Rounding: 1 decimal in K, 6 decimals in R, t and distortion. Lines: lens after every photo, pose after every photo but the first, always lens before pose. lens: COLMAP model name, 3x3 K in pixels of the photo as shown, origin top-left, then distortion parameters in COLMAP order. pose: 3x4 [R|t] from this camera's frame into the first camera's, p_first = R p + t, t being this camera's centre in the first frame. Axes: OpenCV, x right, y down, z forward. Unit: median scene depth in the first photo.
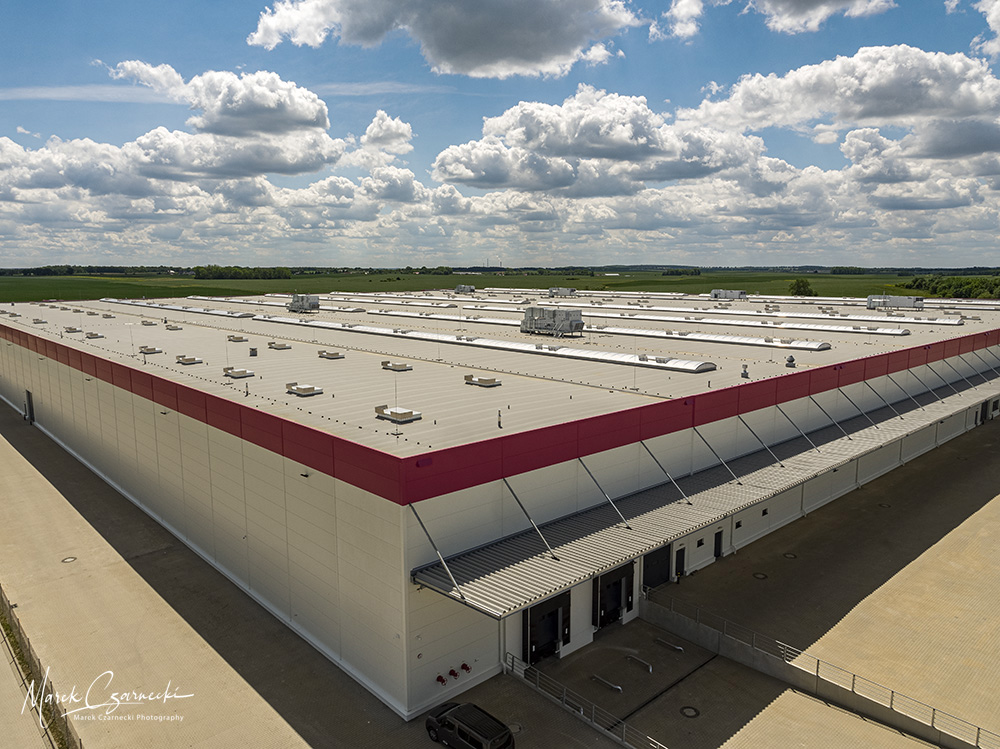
lens RADIAL K [[709.9, 0, 500.0], [0, 709.9, 374.5], [0, 0, 1]] dist [0.008941, -0.001576]
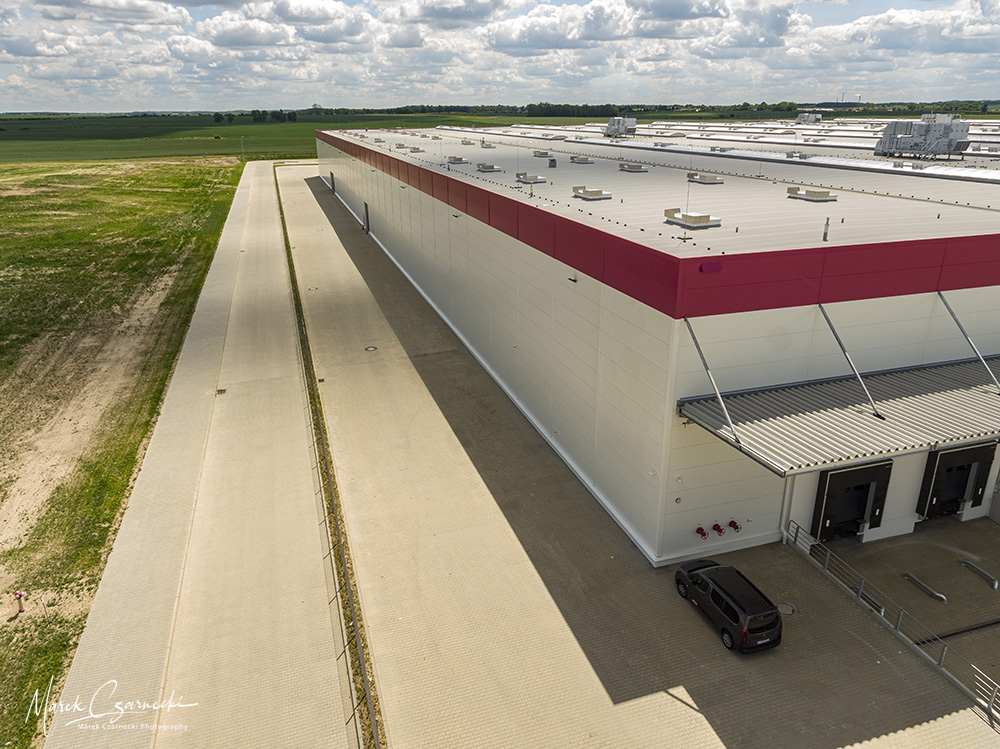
lens RADIAL K [[709.9, 0, 500.0], [0, 709.9, 374.5], [0, 0, 1]] dist [0.008941, -0.001576]
pose [[0.905153, 0.142685, -0.400425, 0.010577], [-0.054733, 0.973262, 0.223084, 0.066712], [0.421549, -0.180008, 0.888760, 0.169389]]
